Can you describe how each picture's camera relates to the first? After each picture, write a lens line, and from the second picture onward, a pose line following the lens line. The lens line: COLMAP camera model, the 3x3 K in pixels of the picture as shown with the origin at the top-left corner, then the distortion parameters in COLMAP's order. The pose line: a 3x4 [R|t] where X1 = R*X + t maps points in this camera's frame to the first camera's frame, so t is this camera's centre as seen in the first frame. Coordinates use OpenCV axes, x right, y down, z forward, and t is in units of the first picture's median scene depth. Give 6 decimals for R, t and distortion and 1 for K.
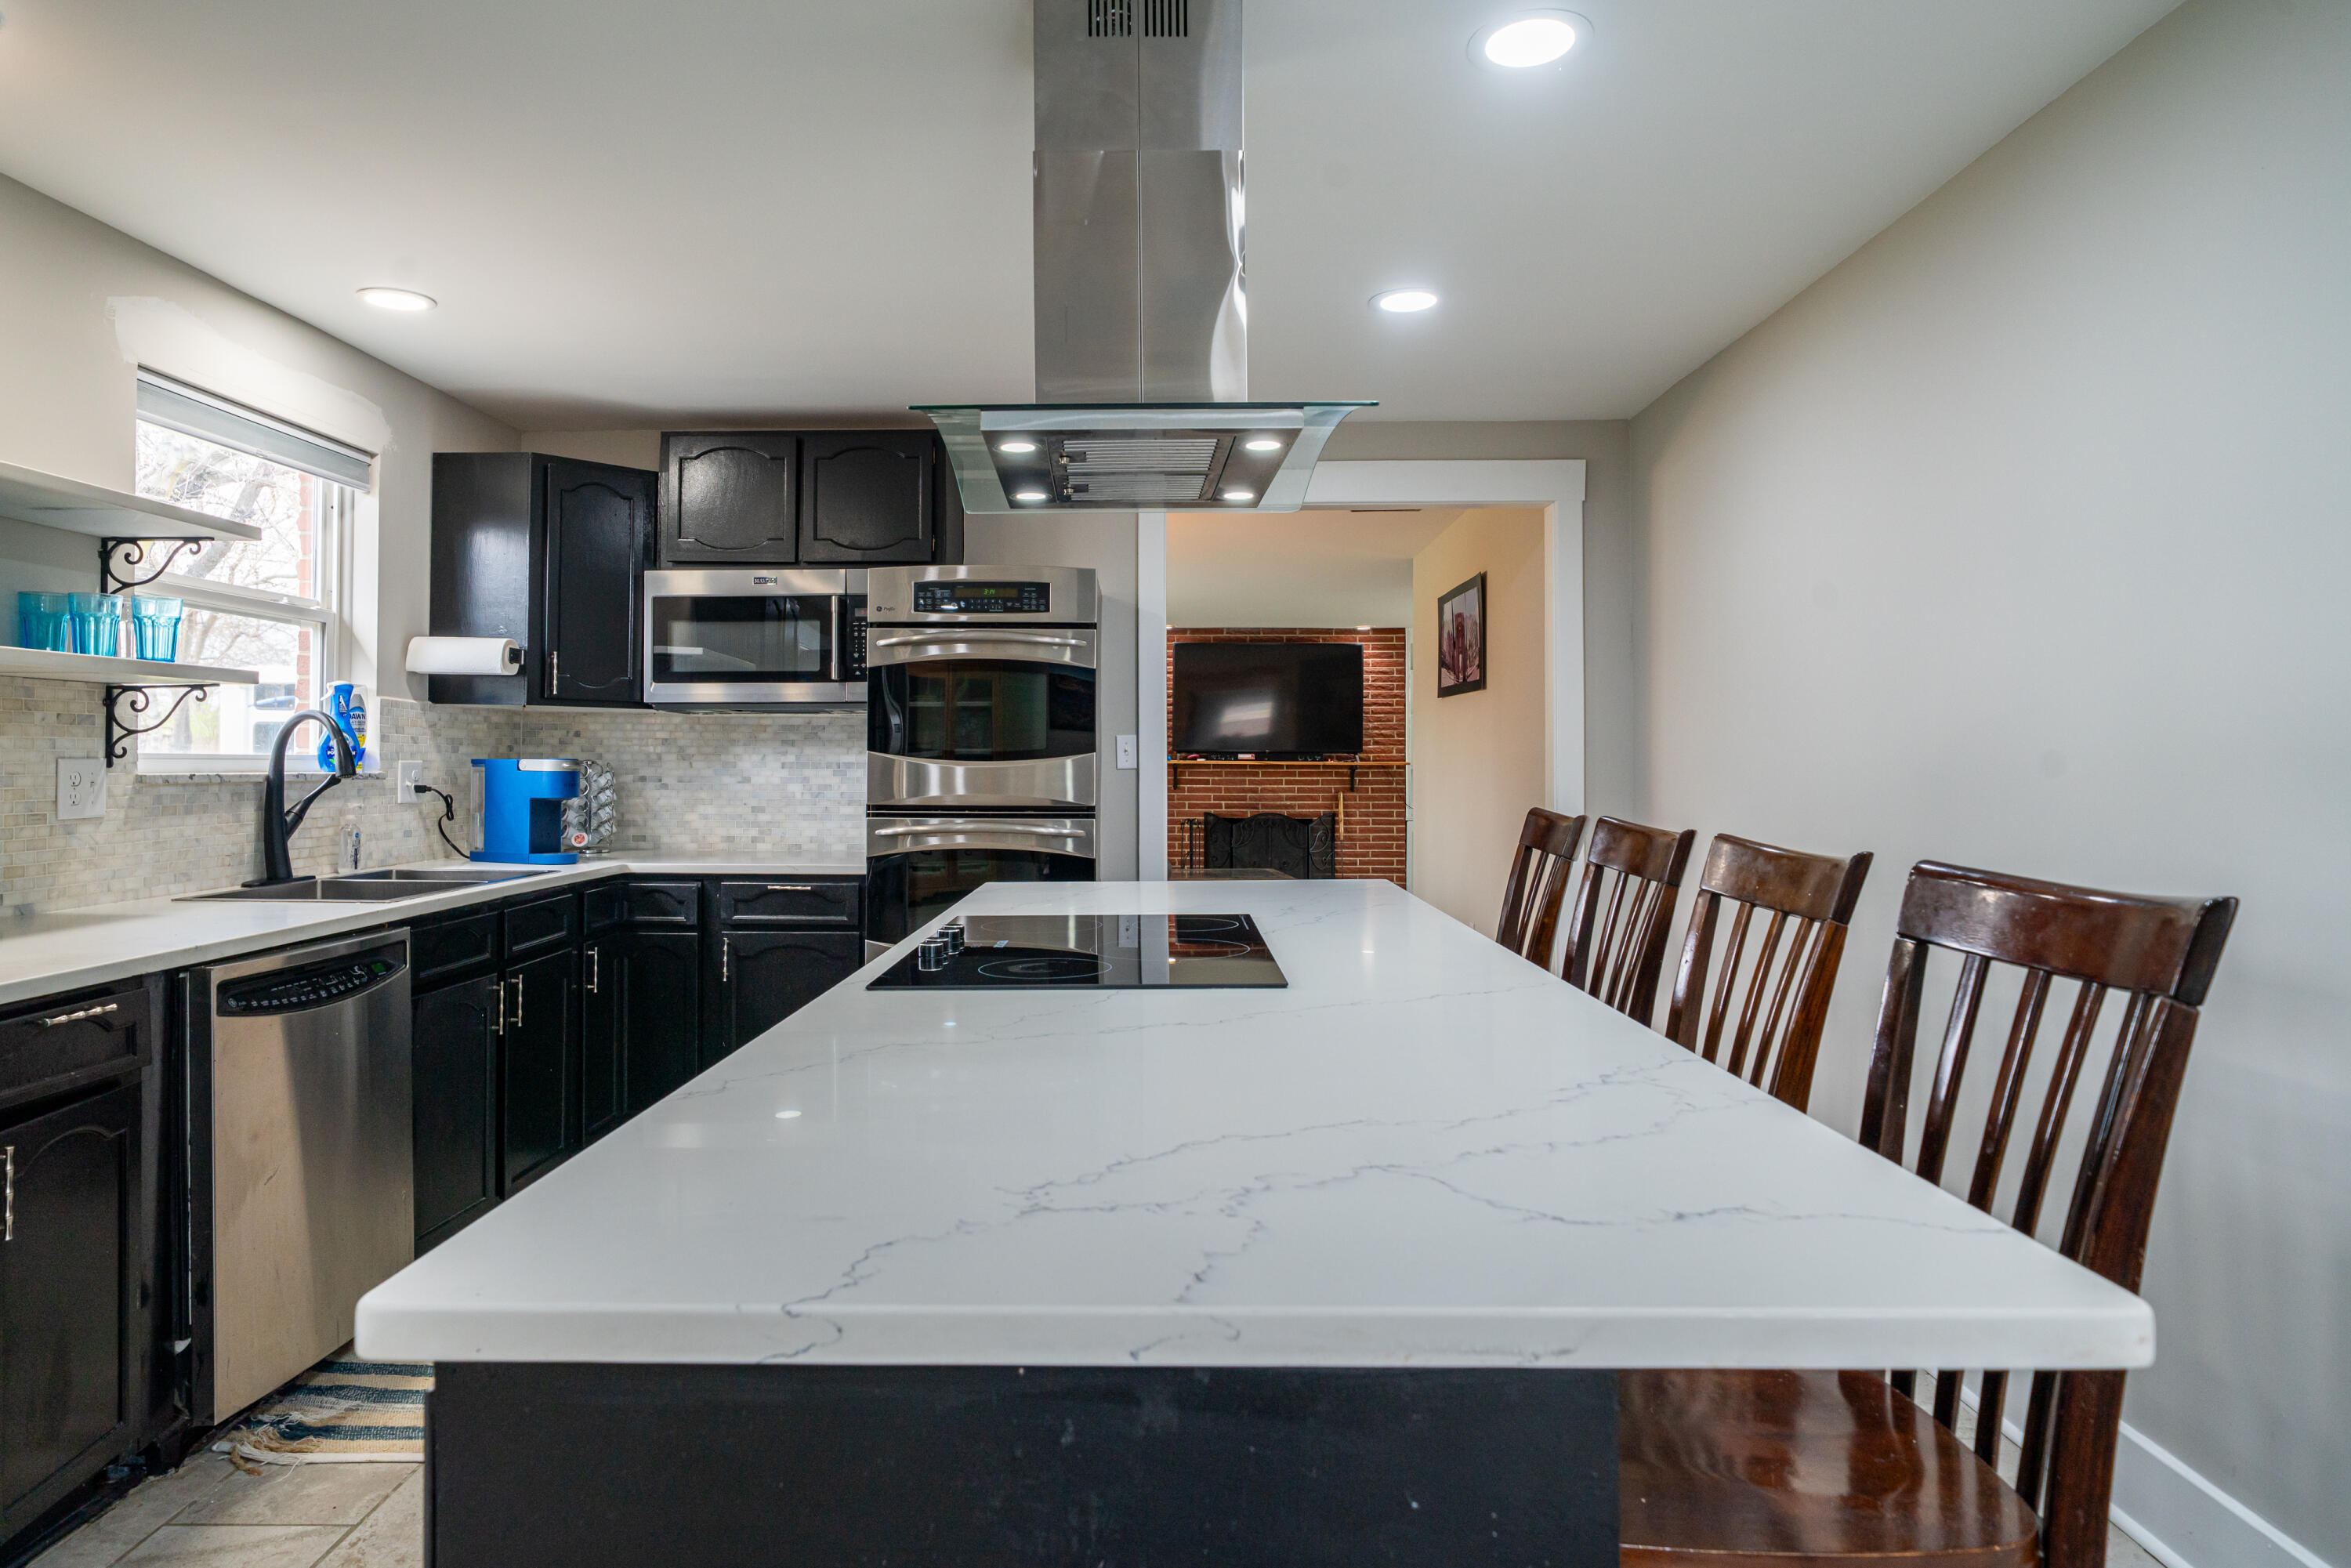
lens RADIAL K [[1360.8, 0, 1167.2], [0, 1360.8, 744.0], [0, 0, 1]] dist [0.006215, -0.000973]
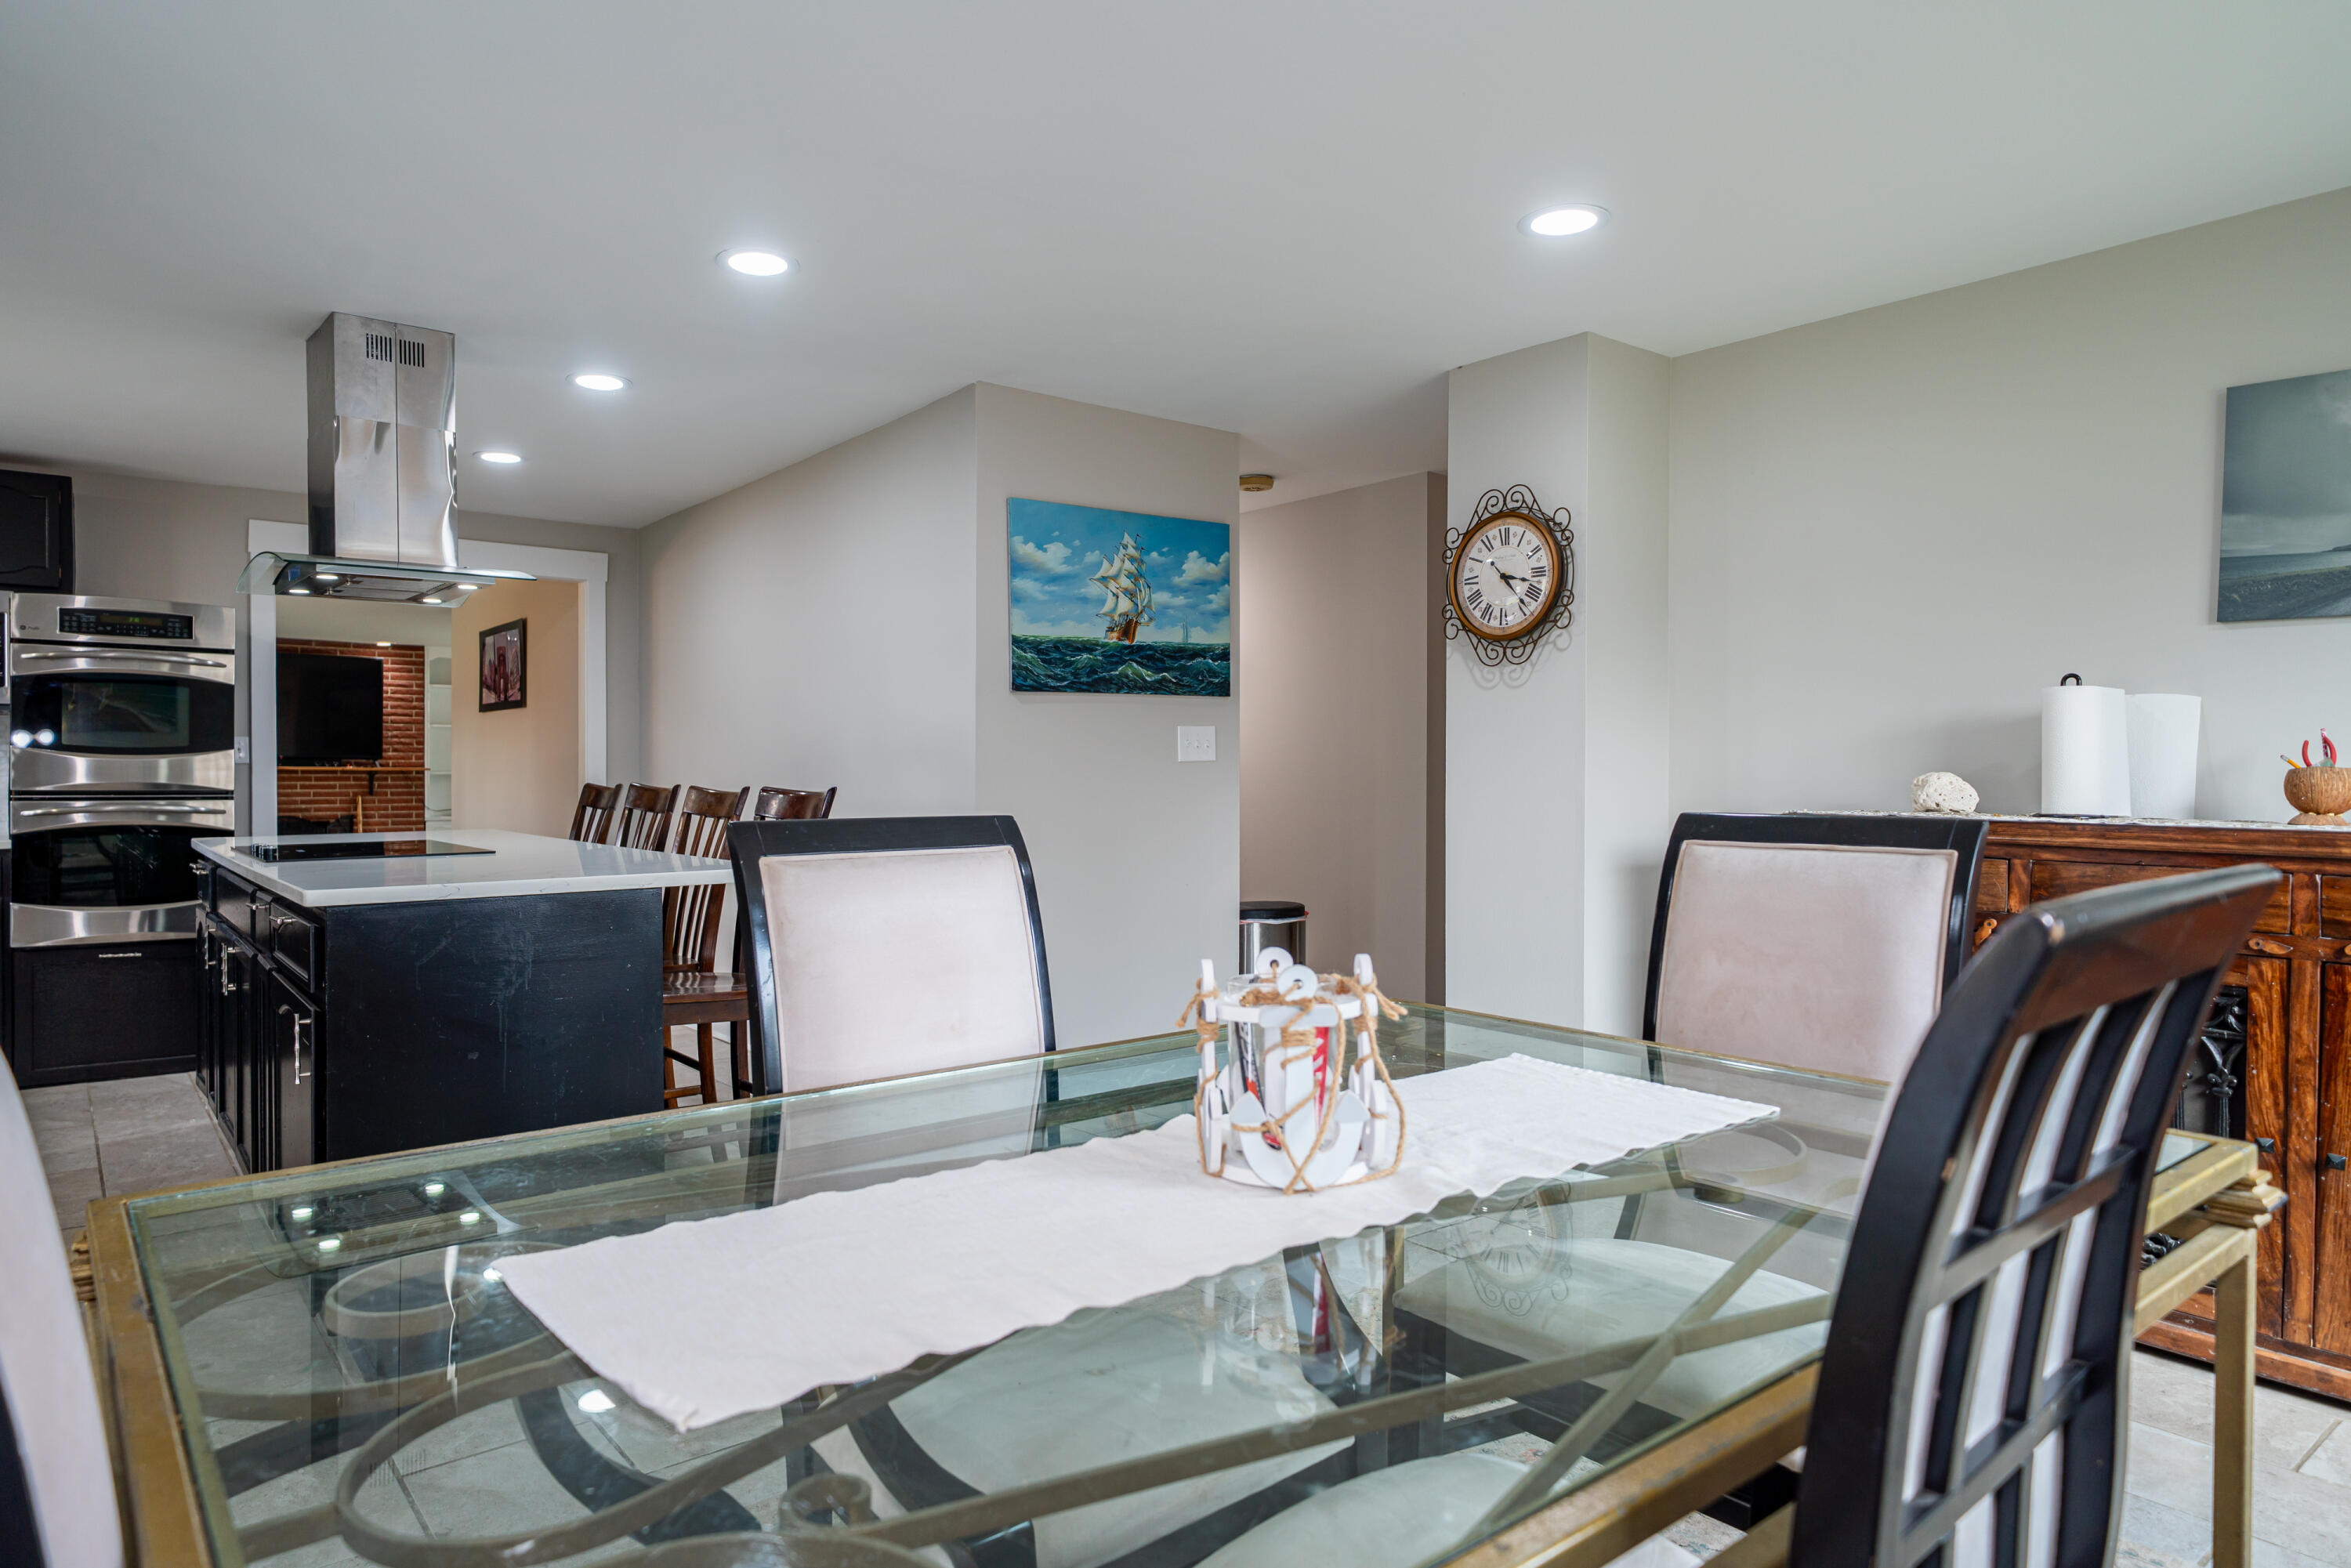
lens RADIAL K [[1264.2, 0, 1070.4], [0, 1264.2, 779.4], [0, 0, 1]] dist [-0.020879, 0.000978]
pose [[0.783467, -0.002069, 0.621430, -0.168125], [-0.009135, 0.999848, 0.014845, 0.009840], [-0.621366, -0.017307, 0.783329, -0.431907]]
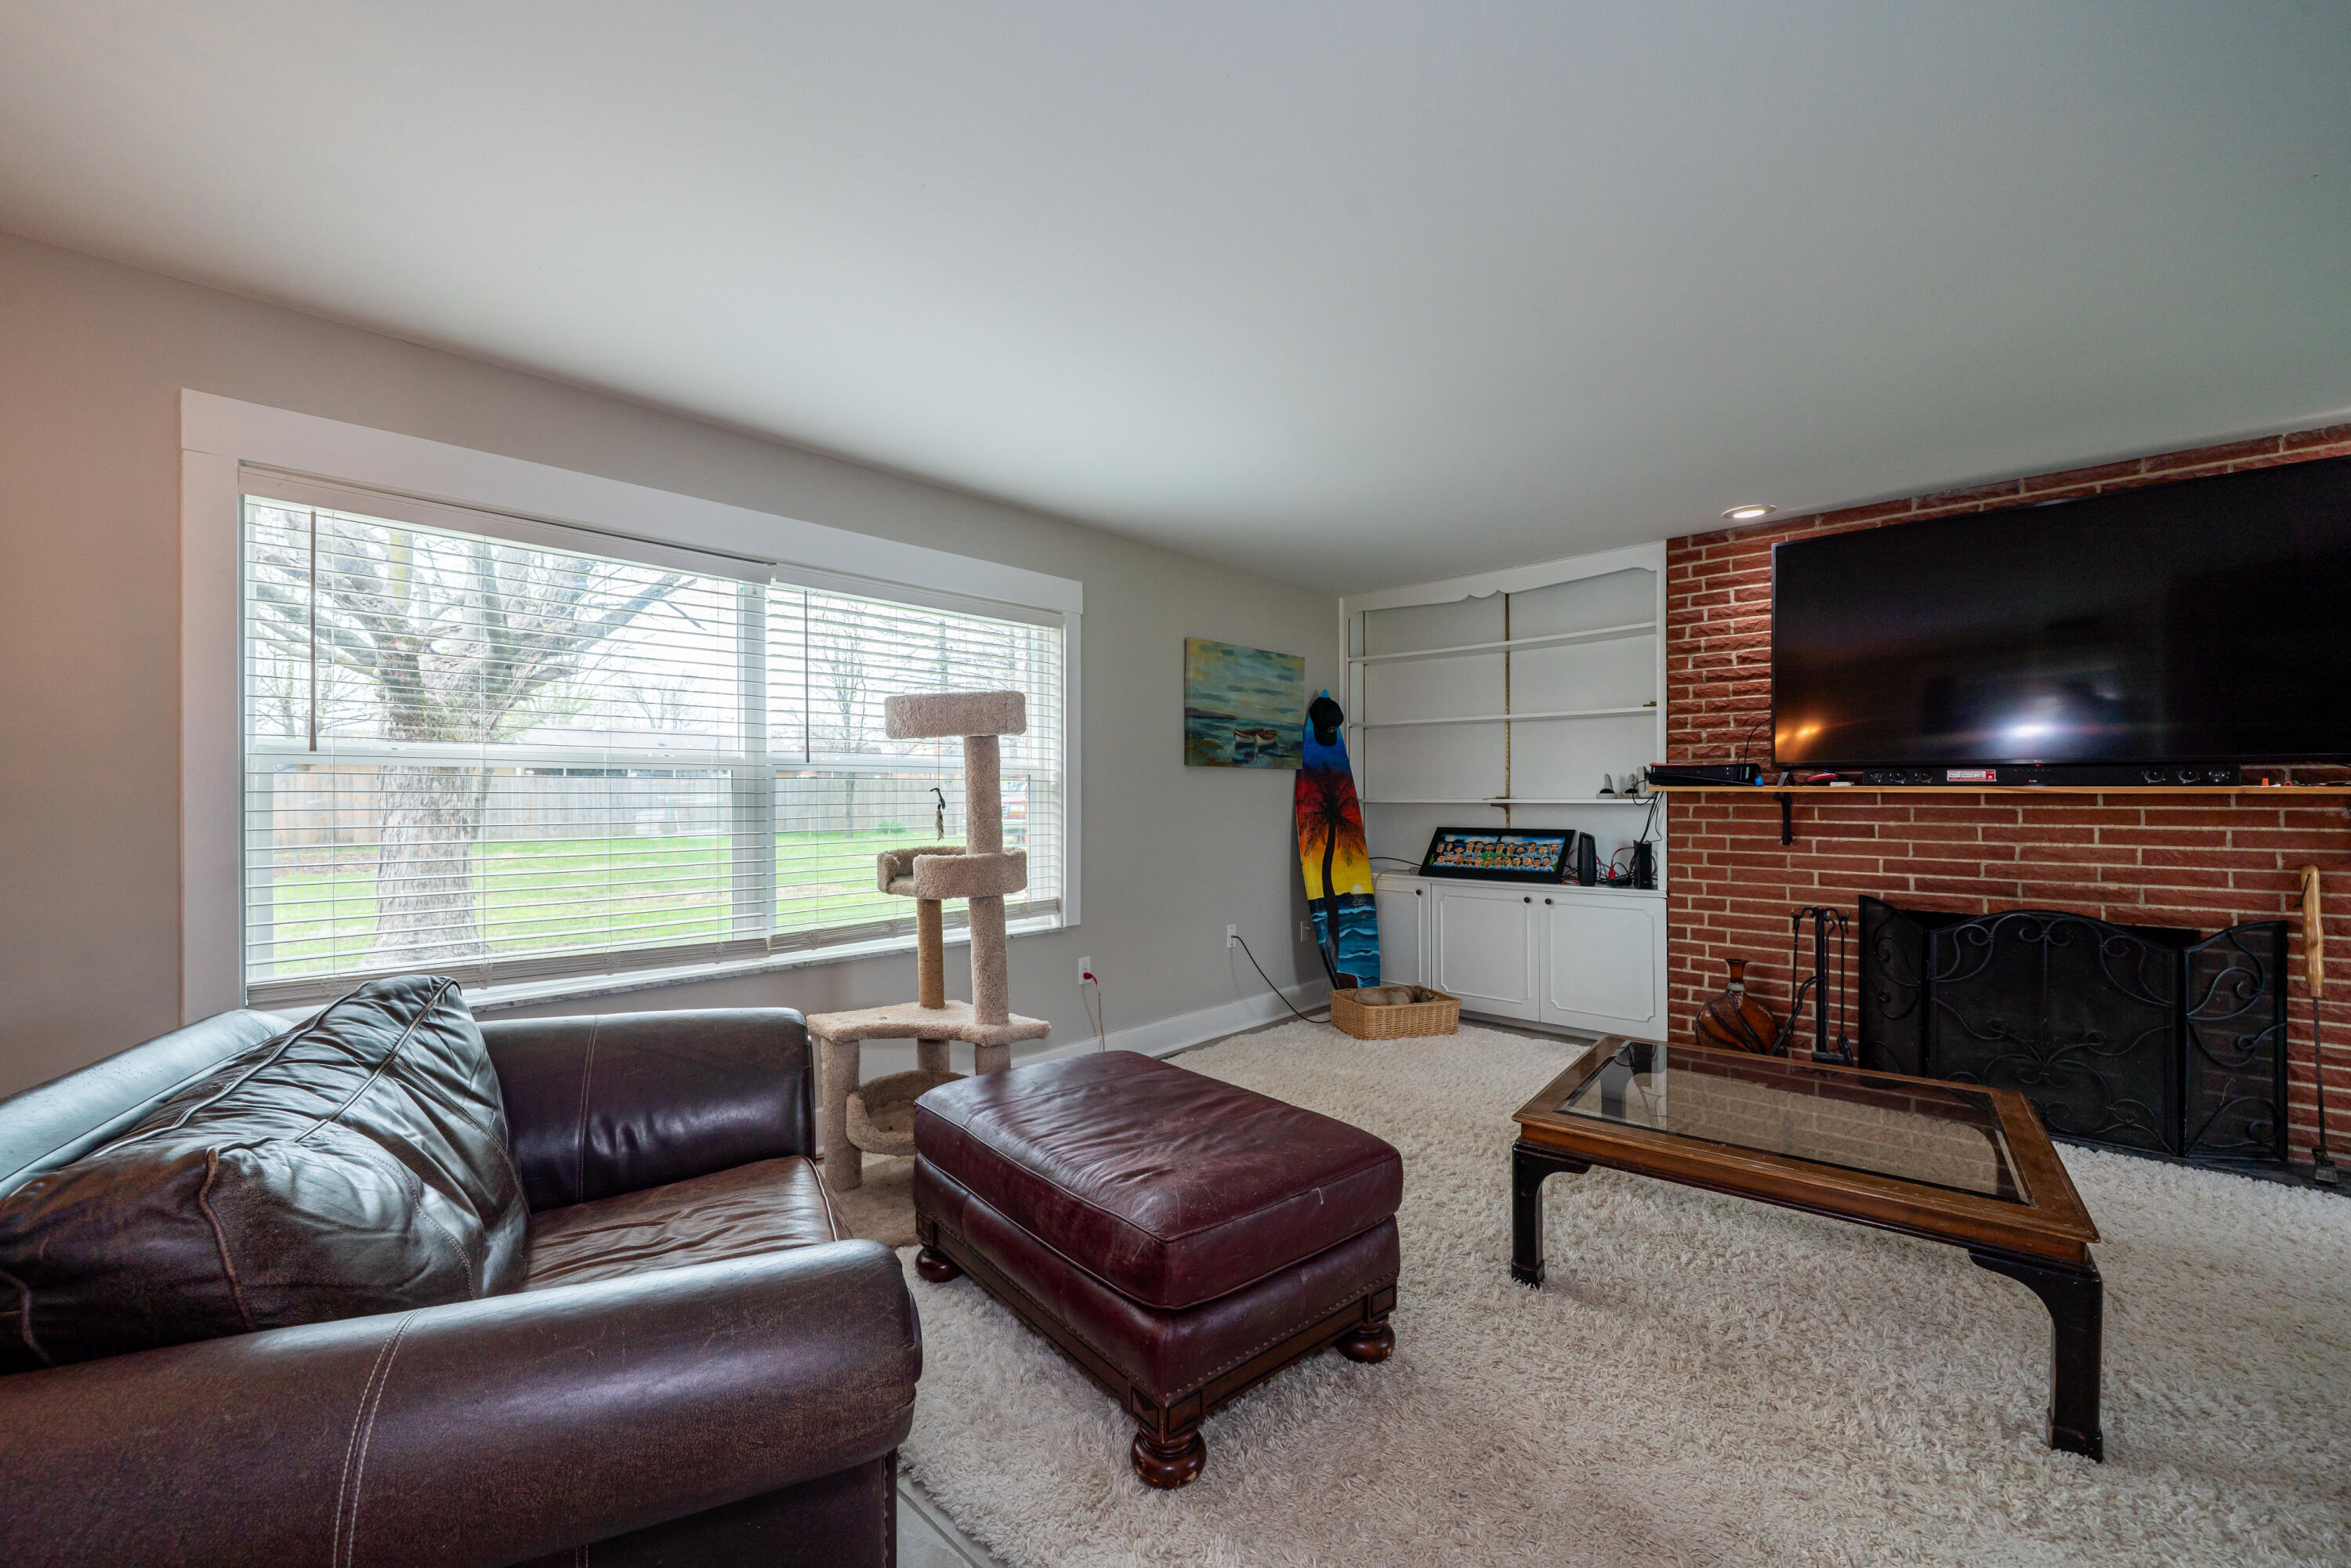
lens RADIAL K [[927.2, 0, 1163.1], [0, 927.2, 793.8], [0, 0, 1]] dist [-0.003145, 0.000557]
pose [[0.750354, -0.002565, -0.661031, 0.202436], [0.009117, 0.999938, 0.006469, 0.037144], [0.660973, -0.010881, 0.750331, 2.078315]]
